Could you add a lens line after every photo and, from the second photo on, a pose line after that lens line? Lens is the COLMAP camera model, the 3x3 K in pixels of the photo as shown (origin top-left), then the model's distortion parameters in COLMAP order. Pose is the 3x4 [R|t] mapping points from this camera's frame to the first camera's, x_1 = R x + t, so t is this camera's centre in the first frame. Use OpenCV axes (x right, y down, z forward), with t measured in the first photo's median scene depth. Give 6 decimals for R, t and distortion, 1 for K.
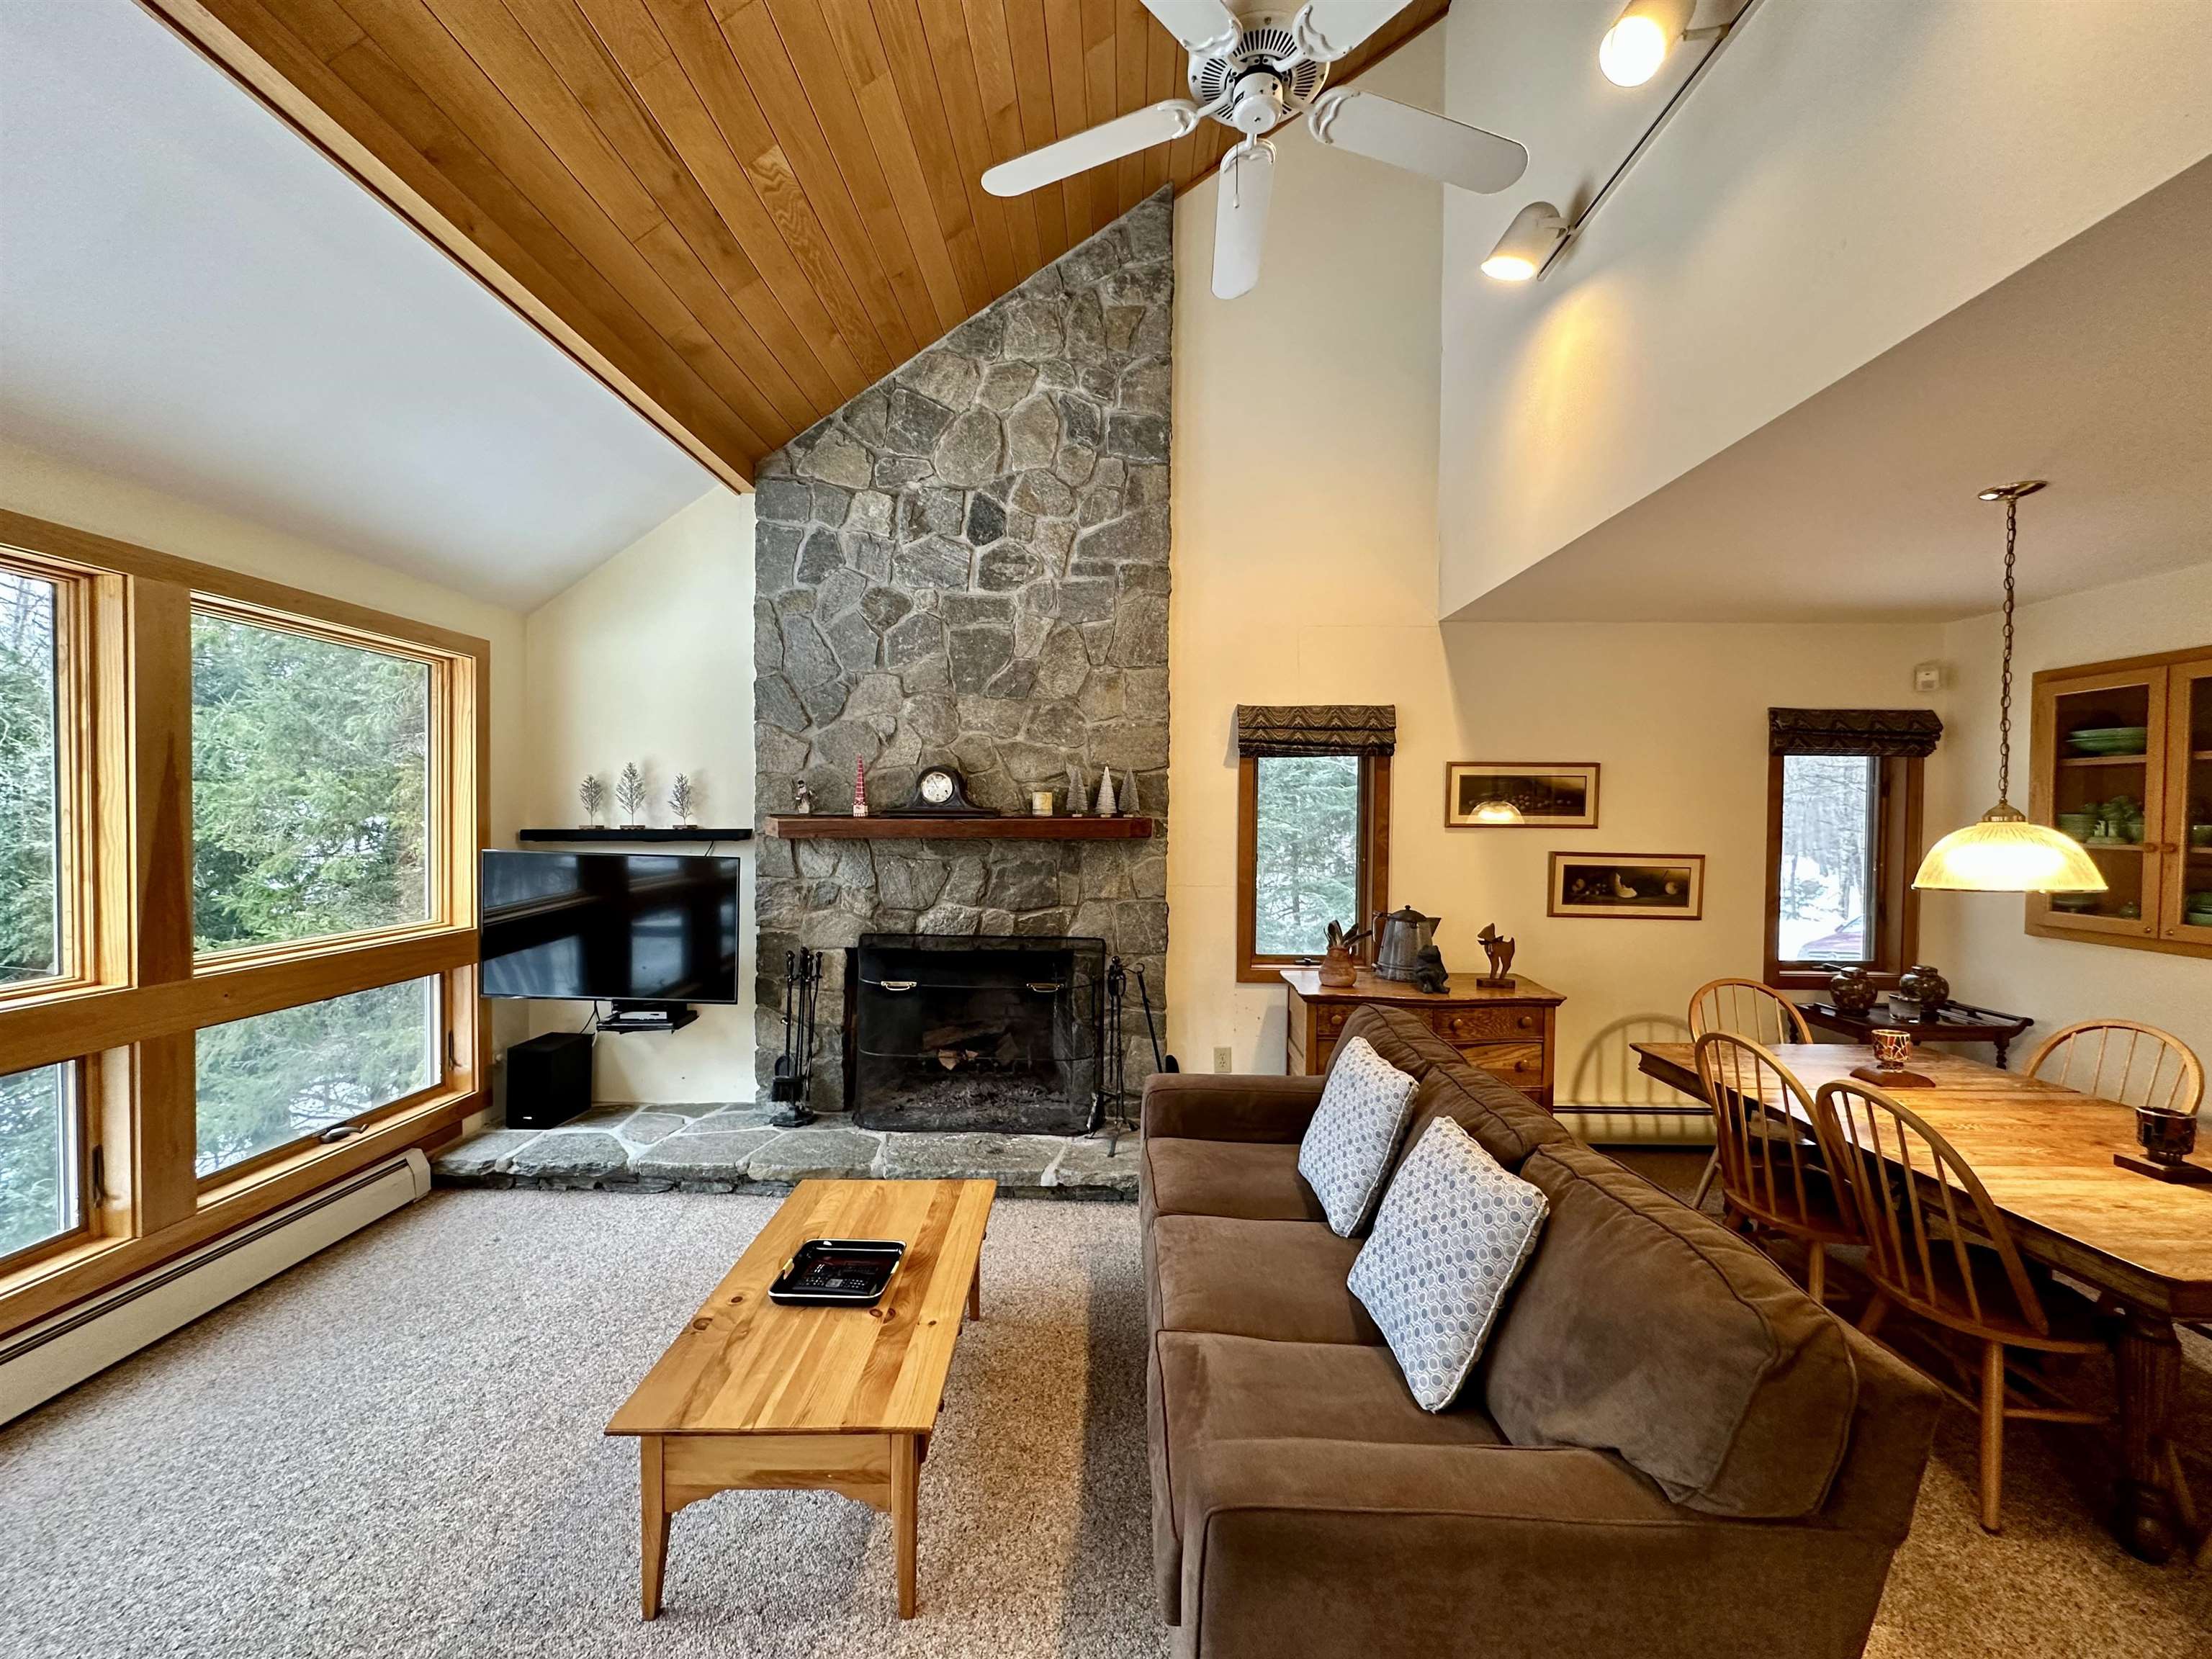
lens RADIAL K [[881.8, 0, 1105.3], [0, 881.8, 831.8], [0, 0, 1]] dist [-0.002794, 0.000551]
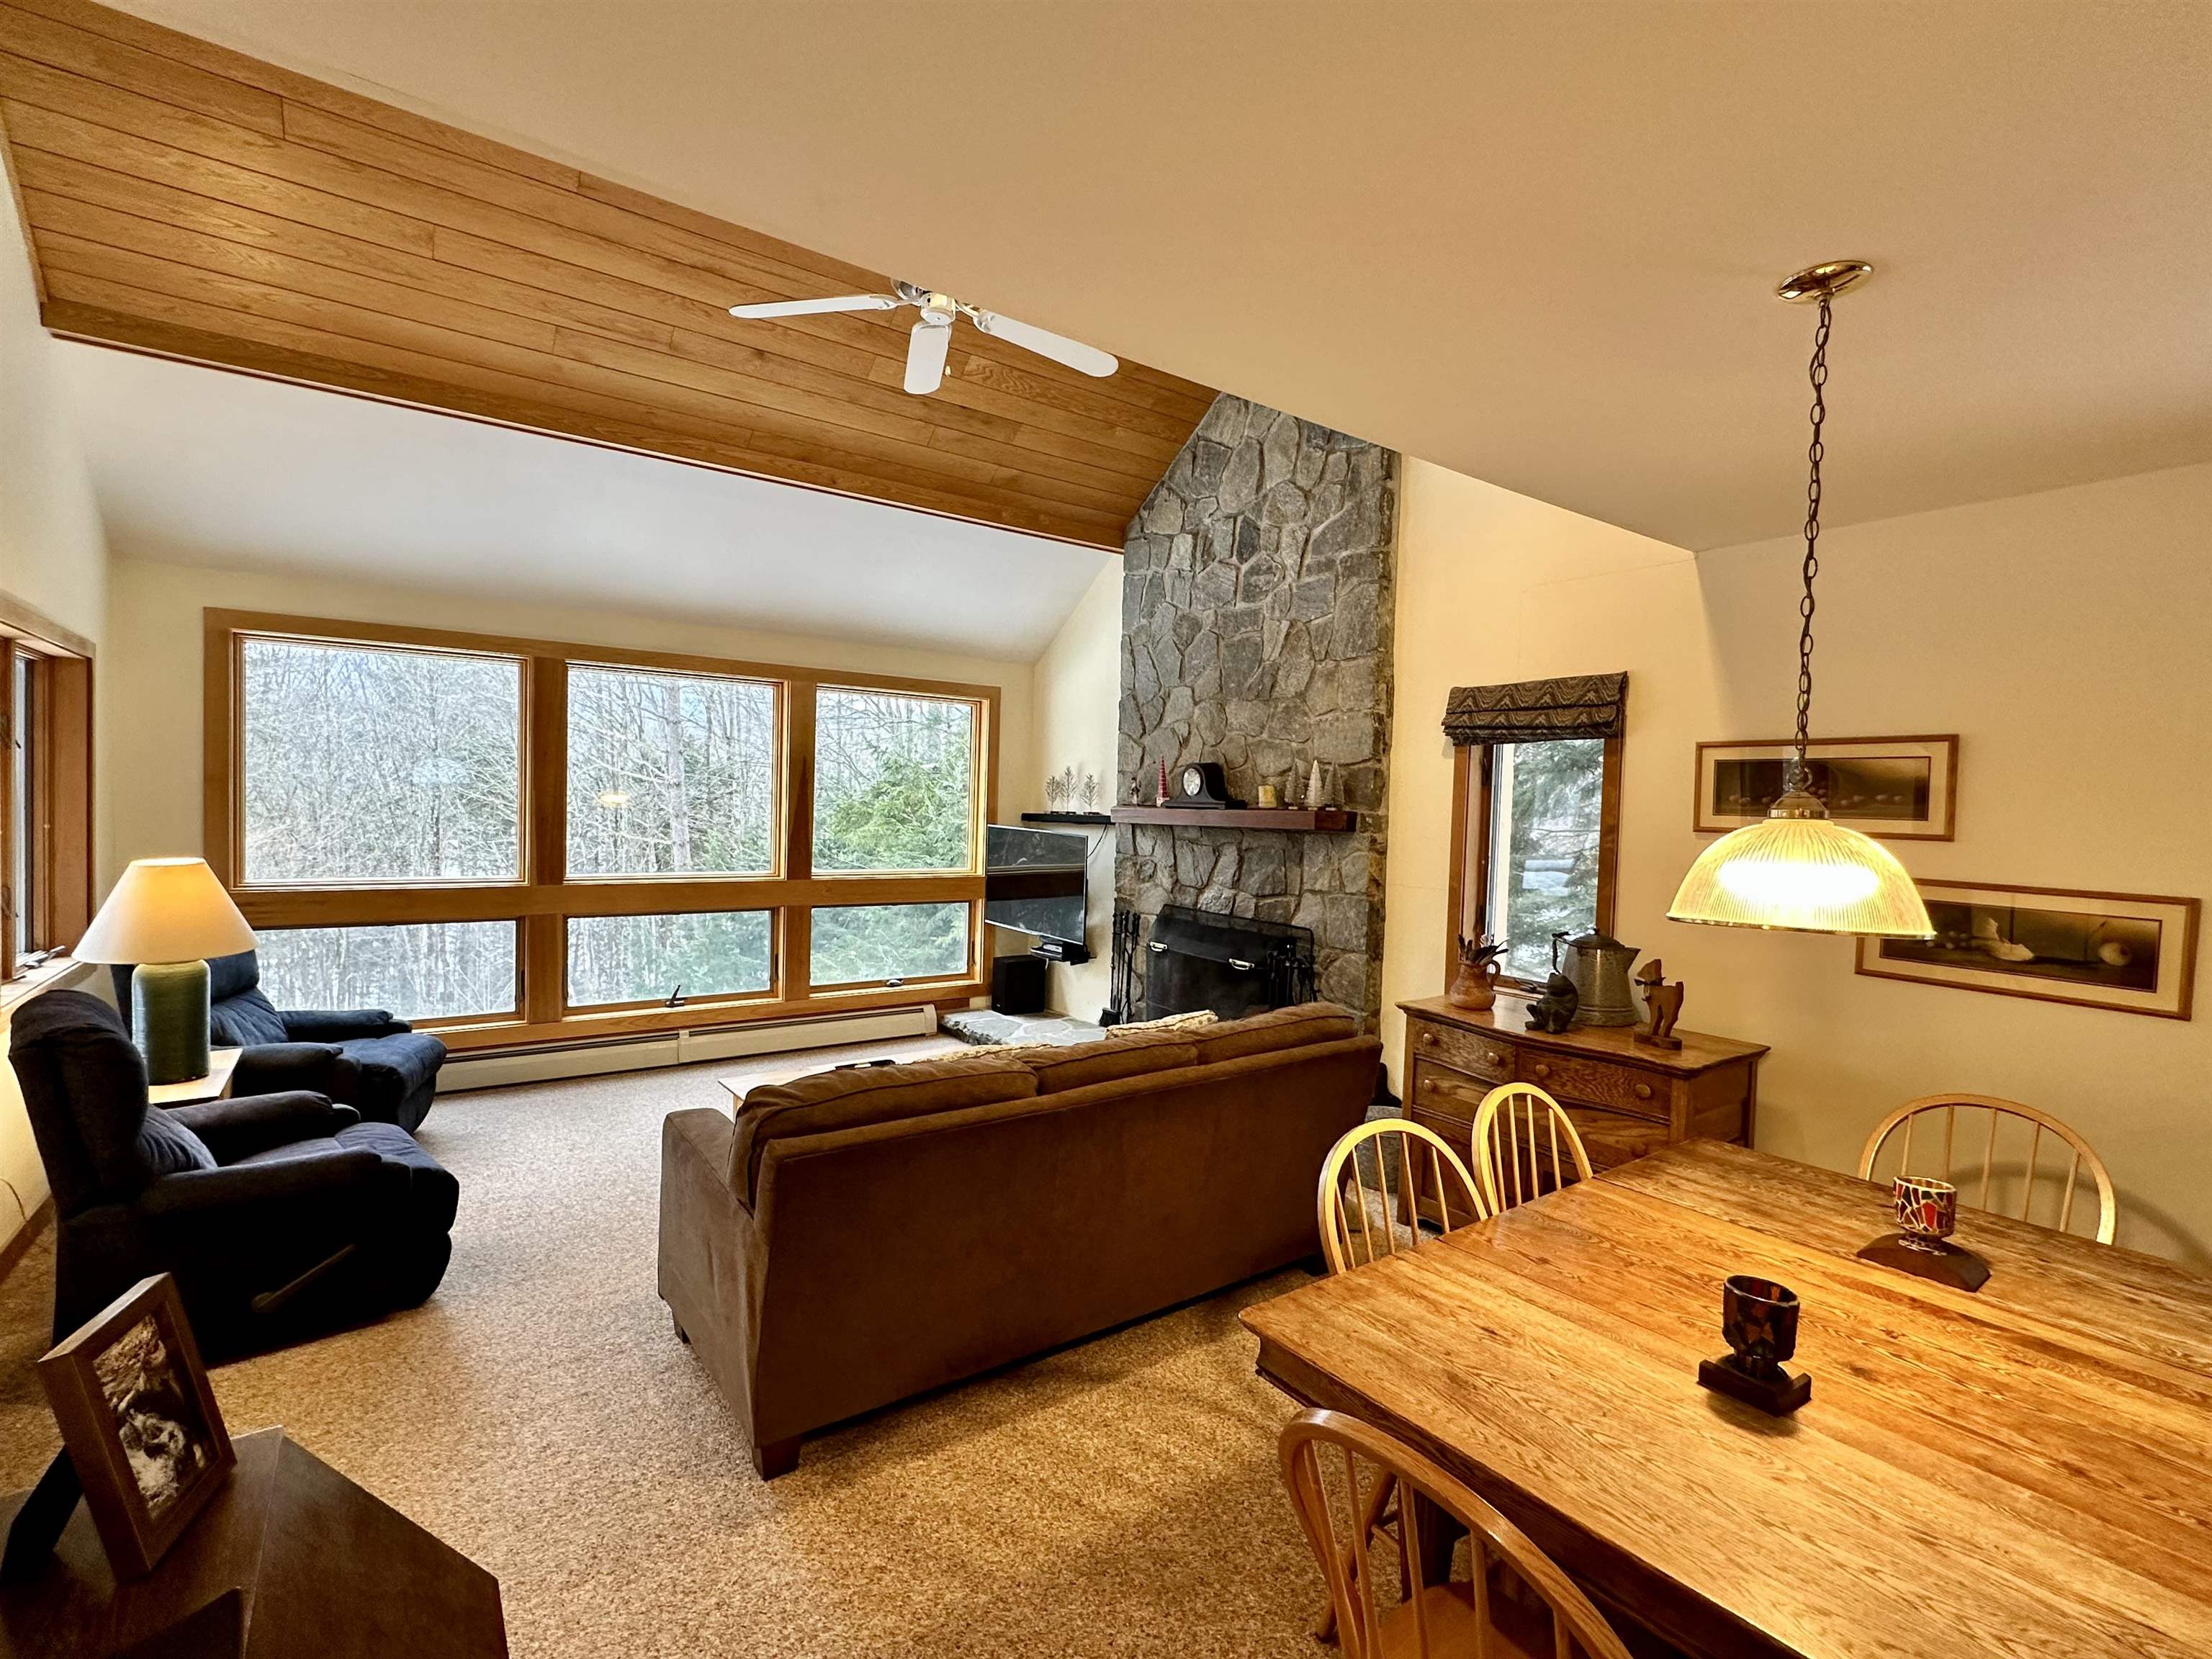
lens RADIAL K [[1008.9, 0, 1107.8], [0, 1008.9, 838.2], [0, 0, 1]] dist [-0.003063, 0.000007]
pose [[0.600662, 0.037192, -0.798638, 0.781320], [-0.041892, 0.999009, 0.015015, 0.008271], [0.798405, 0.024438, 0.601625, 0.110298]]
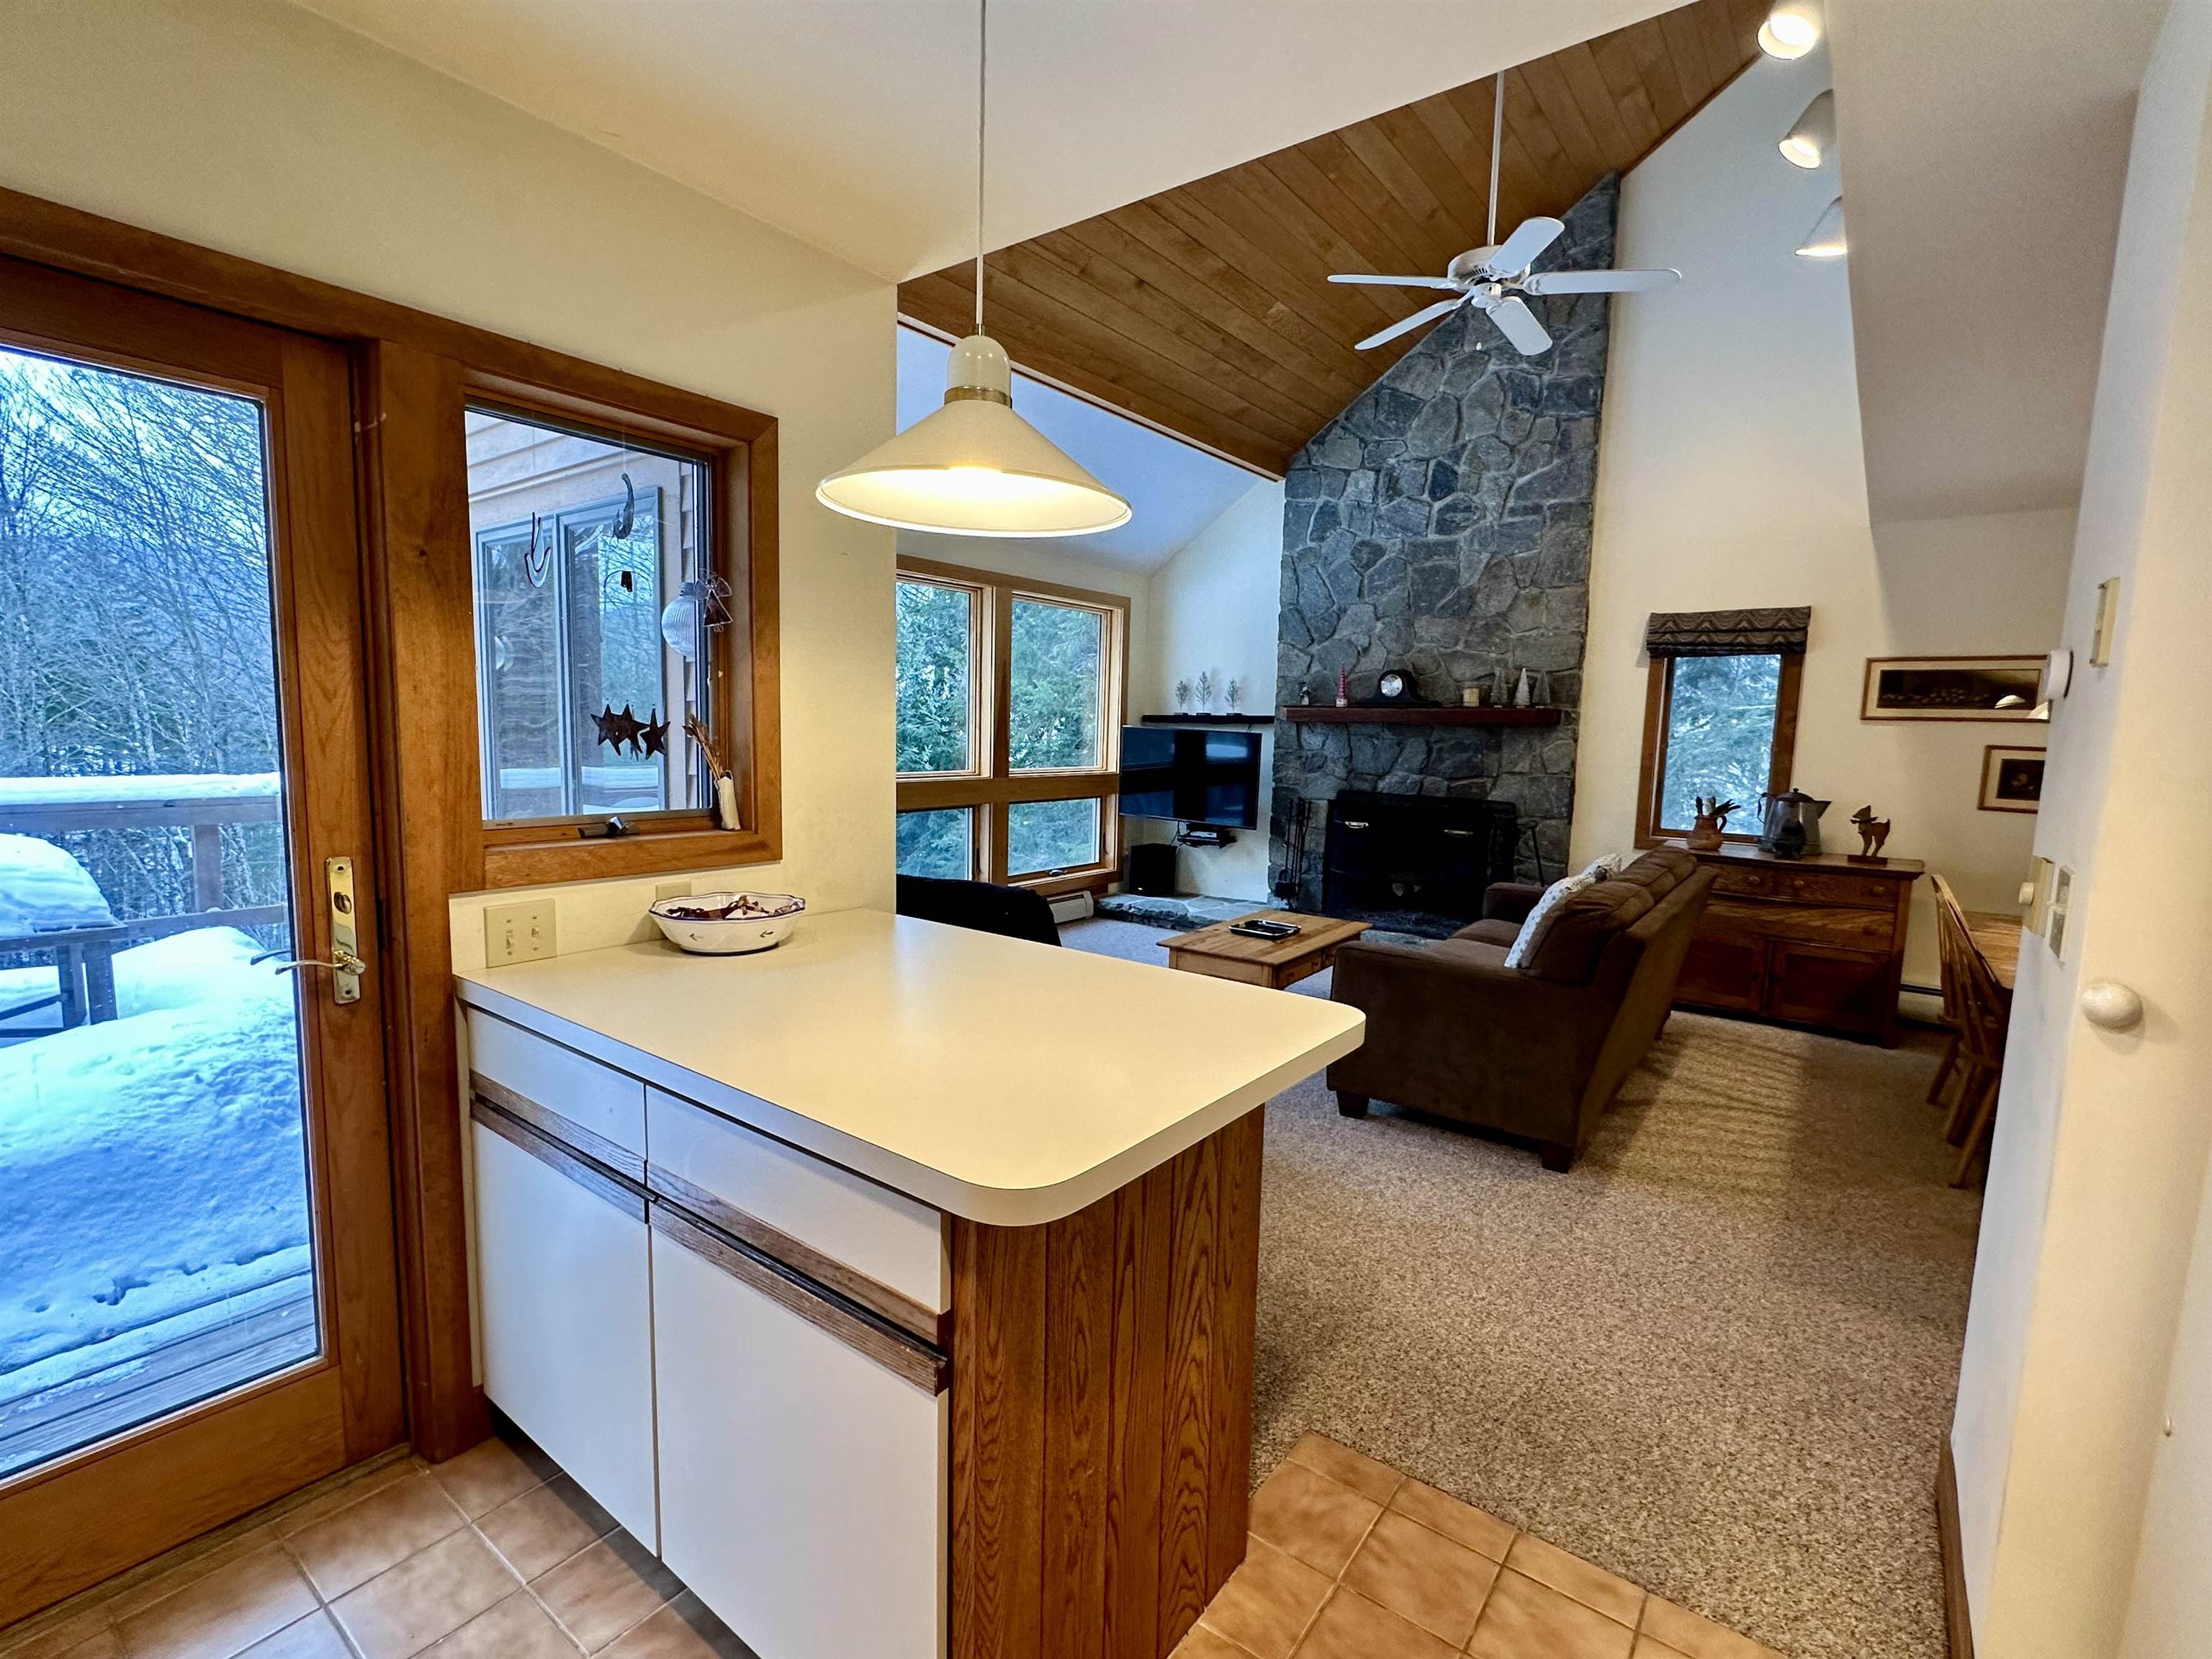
lens RADIAL K [[1008.9, 0, 1105.0], [0, 1008.9, 837.9], [0, 0, 1]] dist [-0.003063, 0.000007]
pose [[0.805721, 0.079830, -0.586891, 0.385537], [-0.030477, 0.995151, 0.093521, 0.052281], [0.591511, -0.057465, 0.804246, -0.543653]]
